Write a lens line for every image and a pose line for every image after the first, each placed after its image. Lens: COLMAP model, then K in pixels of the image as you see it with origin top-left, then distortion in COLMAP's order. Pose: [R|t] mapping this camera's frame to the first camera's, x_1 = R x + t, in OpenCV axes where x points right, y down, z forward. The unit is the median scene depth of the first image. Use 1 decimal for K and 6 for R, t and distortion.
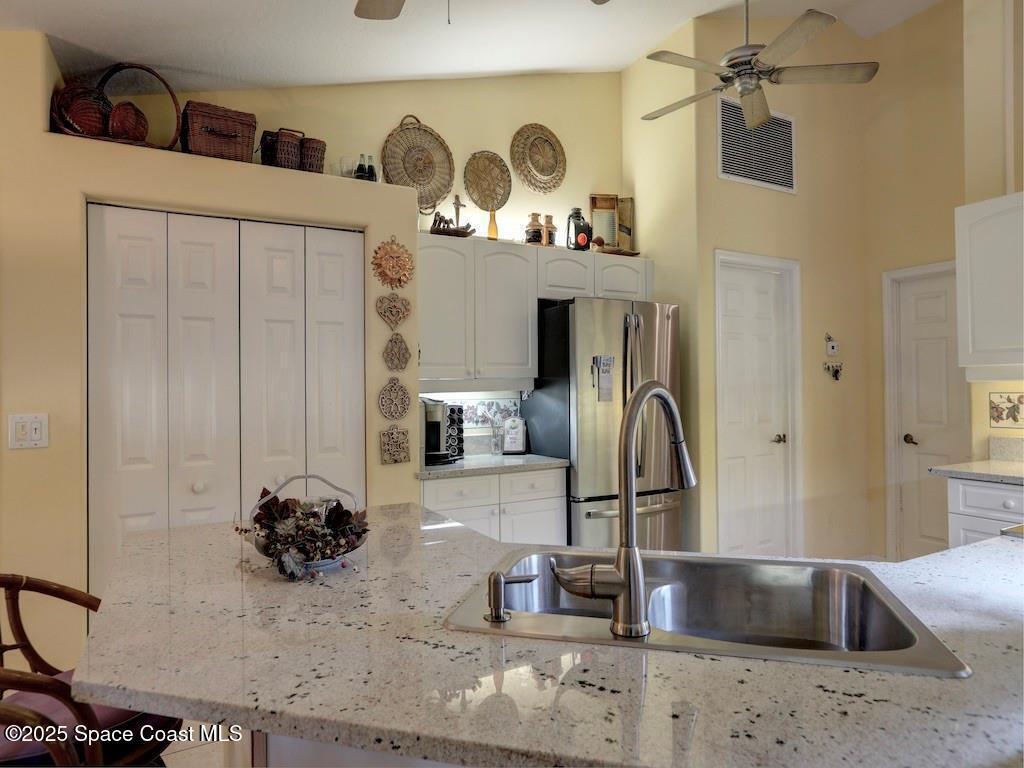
lens RADIAL K [[617.1, 0, 512.7], [0, 617.1, 388.3], [0, 0, 1]] dist [-0.006855, 0.002249]
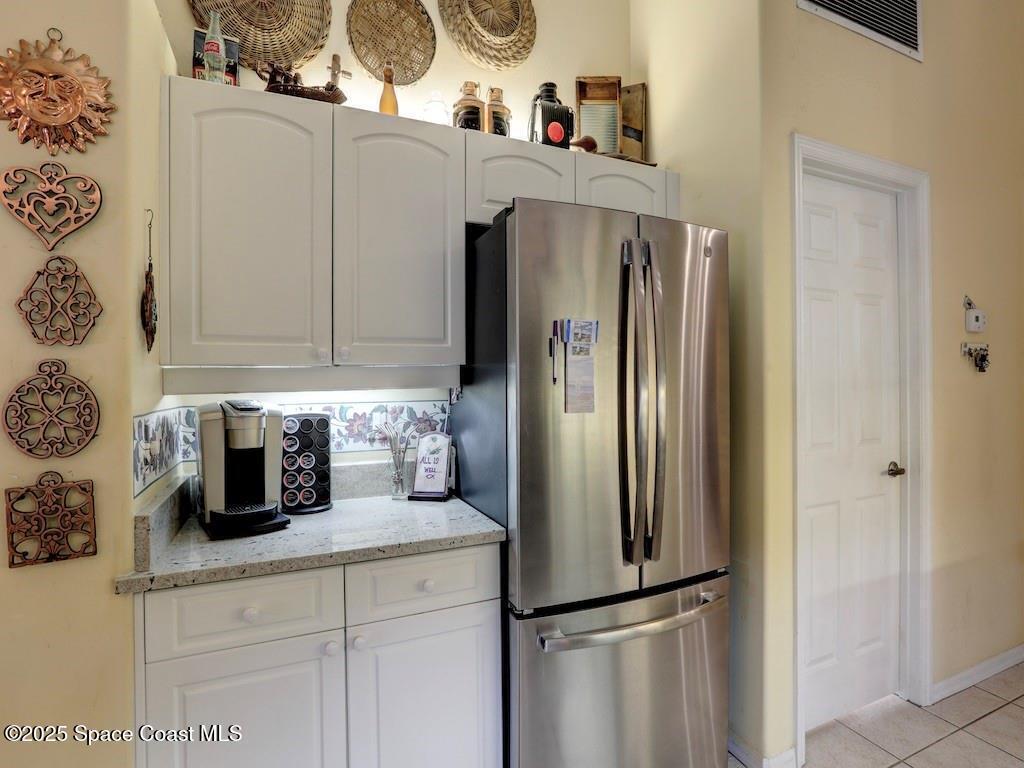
lens RADIAL K [[492.8, 0, 513.1], [0, 492.8, 384.9], [0, 0, 1]] dist [-0.022020, 0.001479]
pose [[0.995241, 0.004212, -0.097349, 0.122657], [-0.003338, 0.999953, 0.009134, -0.003428], [0.097383, -0.008765, 0.995208, 0.543880]]
